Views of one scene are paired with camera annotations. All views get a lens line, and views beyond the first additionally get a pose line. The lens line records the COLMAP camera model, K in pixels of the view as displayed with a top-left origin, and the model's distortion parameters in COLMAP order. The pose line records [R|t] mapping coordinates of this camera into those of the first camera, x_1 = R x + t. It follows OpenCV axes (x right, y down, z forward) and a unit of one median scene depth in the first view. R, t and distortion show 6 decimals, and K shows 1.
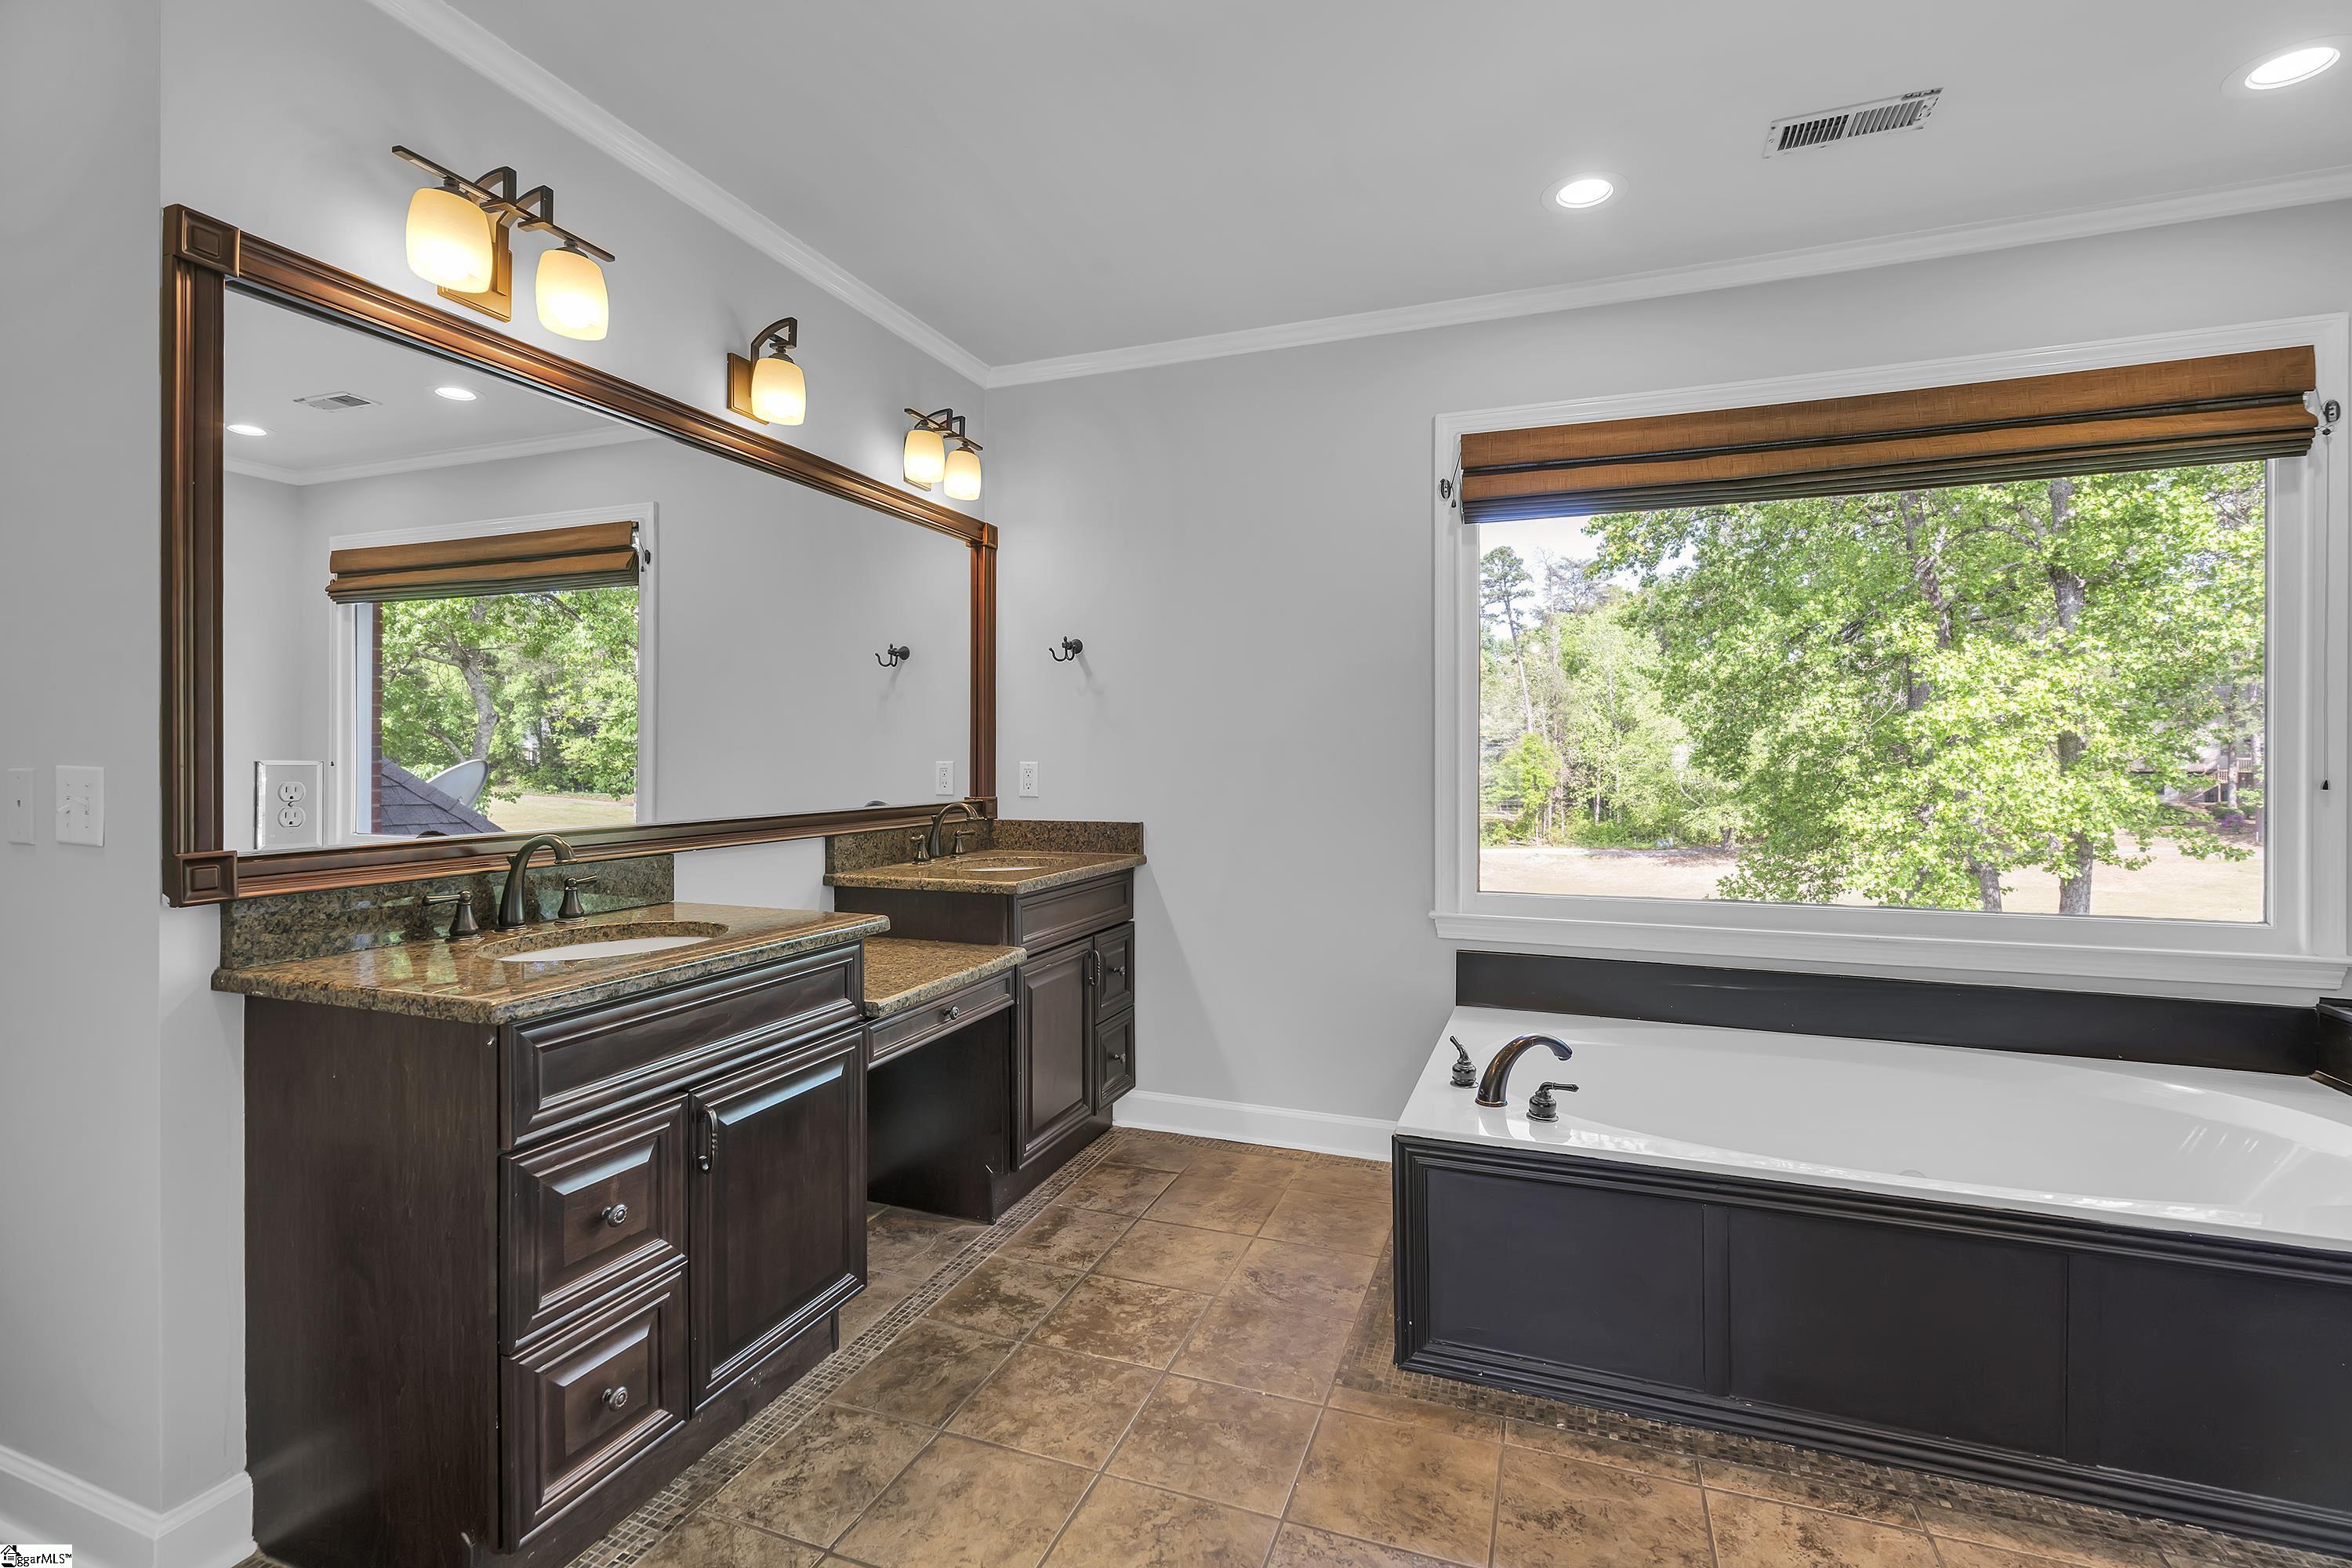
lens RADIAL K [[1057.7, 0, 1161.7], [0, 1057.7, 772.3], [0, 0, 1]] dist [-0.015821, -0.000446]
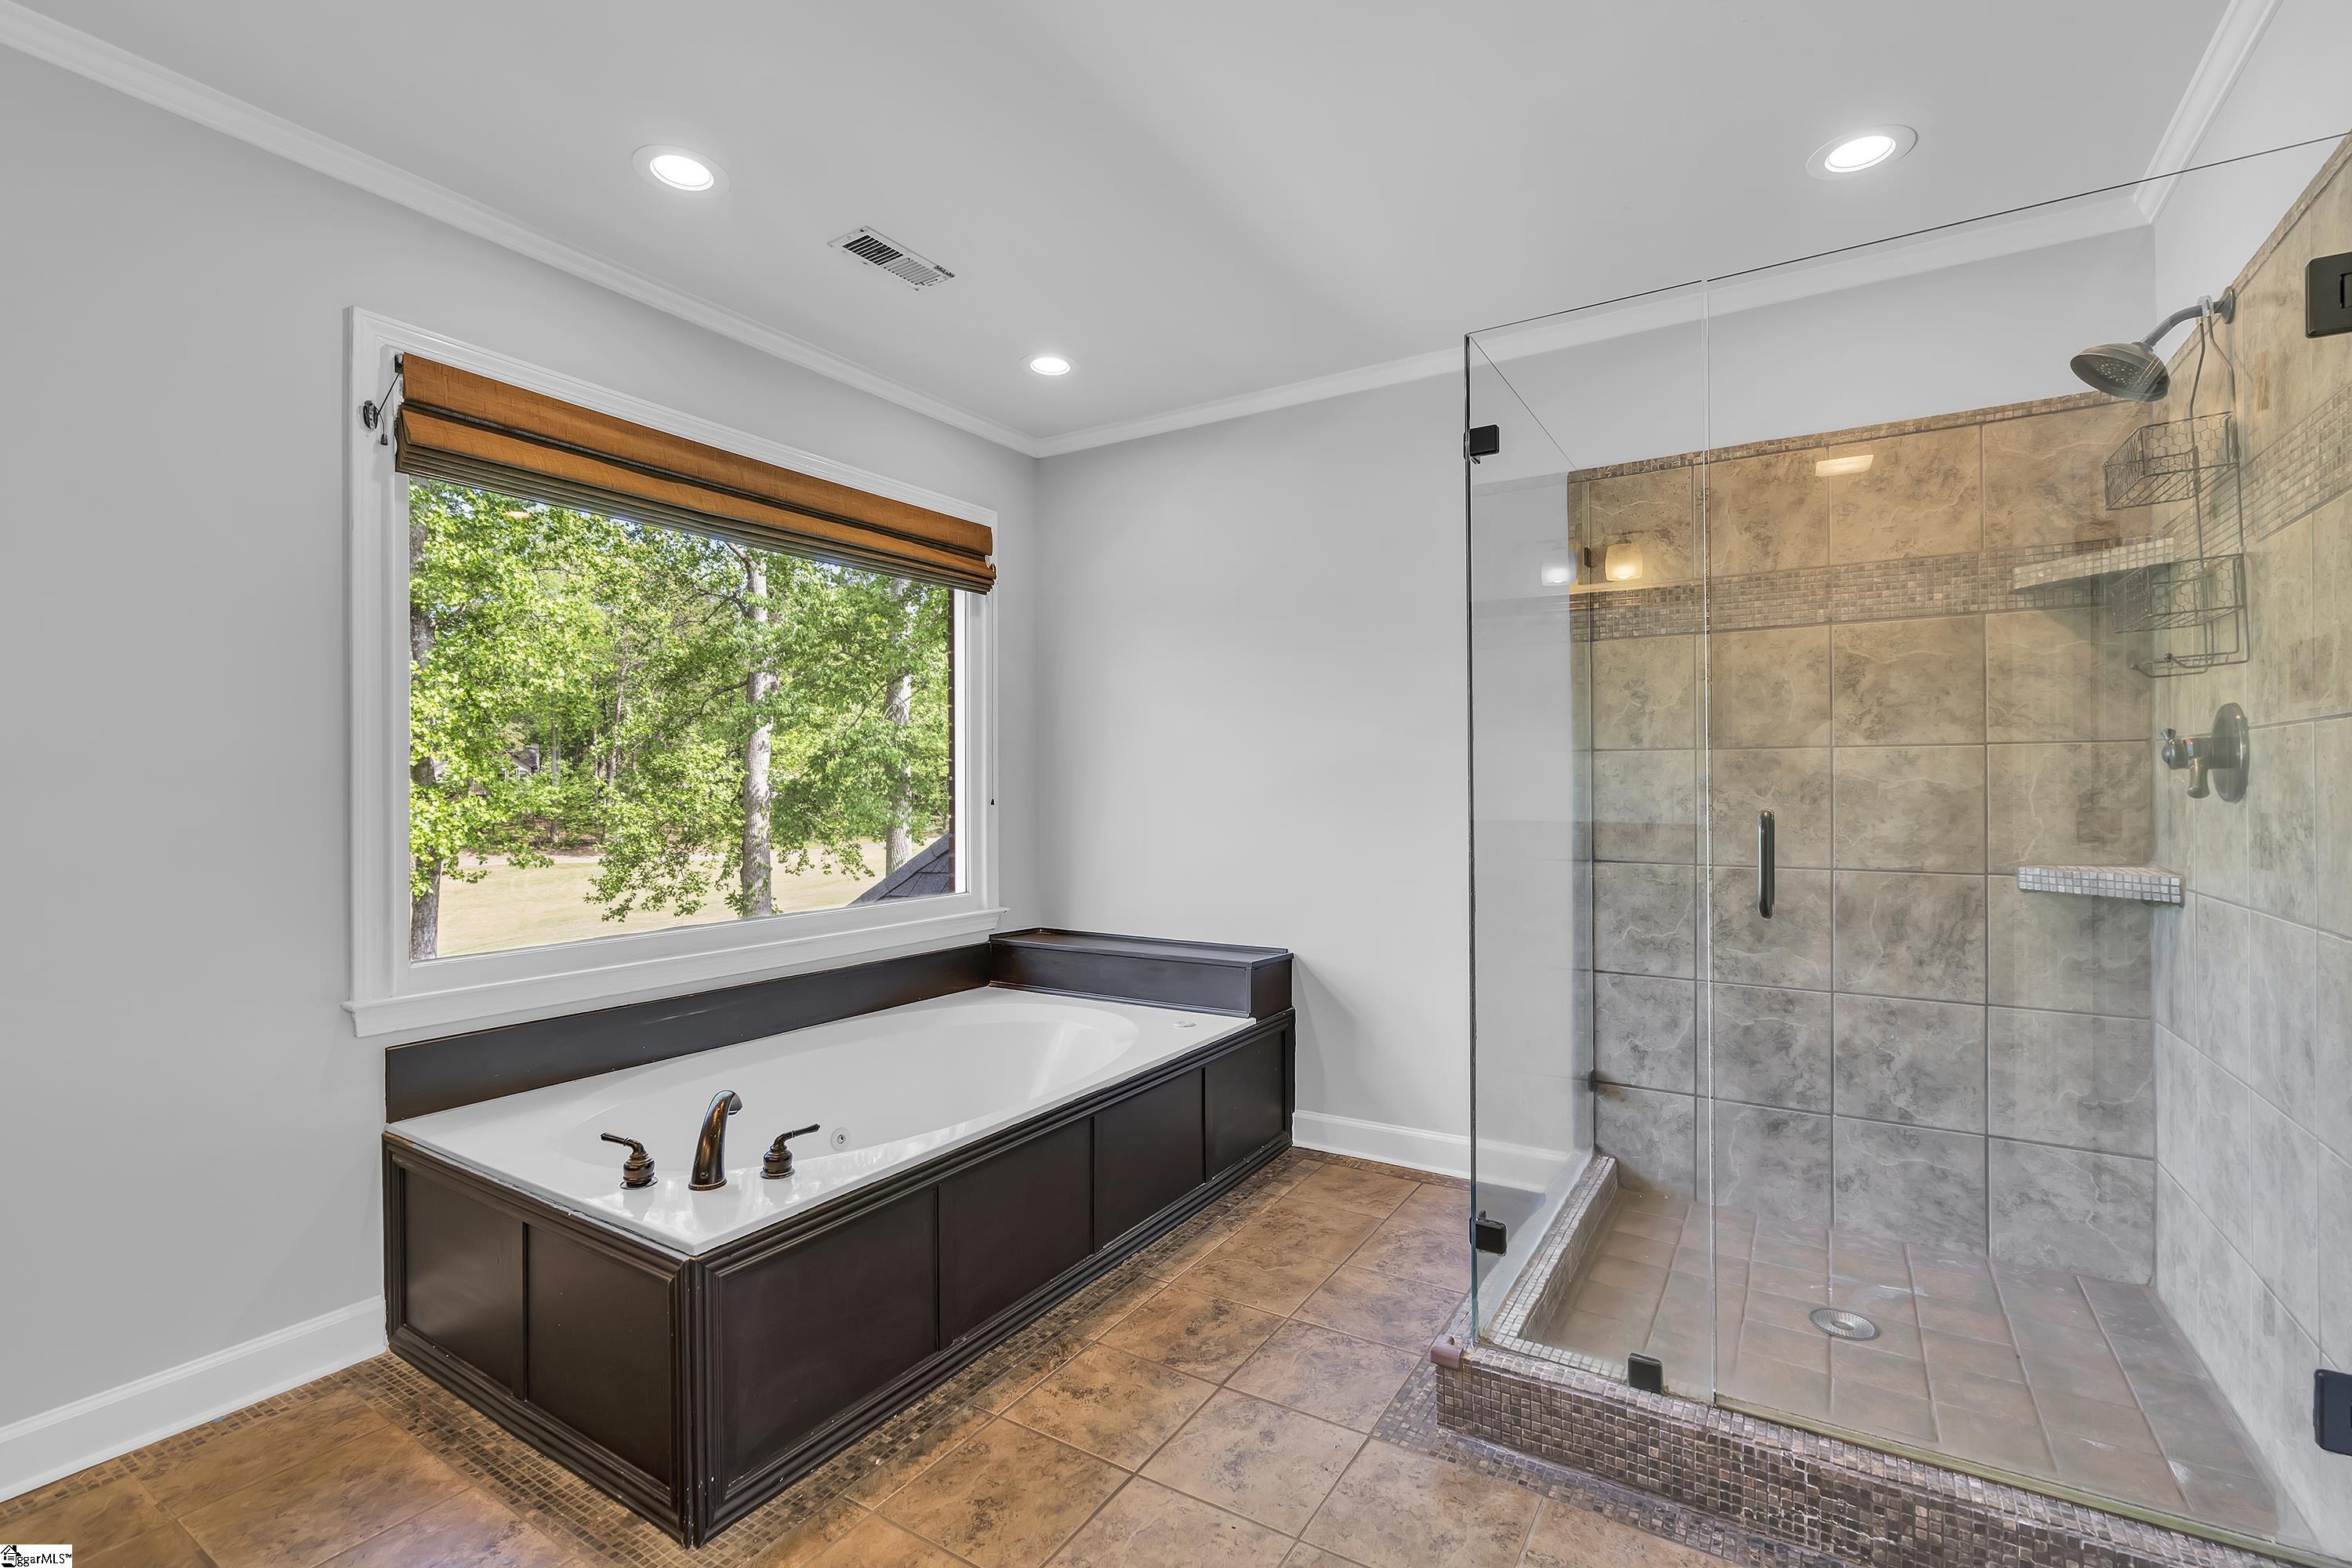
lens RADIAL K [[1057.7, 0, 1161.6], [0, 1057.7, 780.6], [0, 0, 1]] dist [-0.015821, -0.000446]
pose [[0.184451, 0.002524, 0.982839, -0.385142], [0.012742, 0.999907, -0.004959, -0.008047], [-0.982759, 0.013438, 0.184401, 0.386419]]
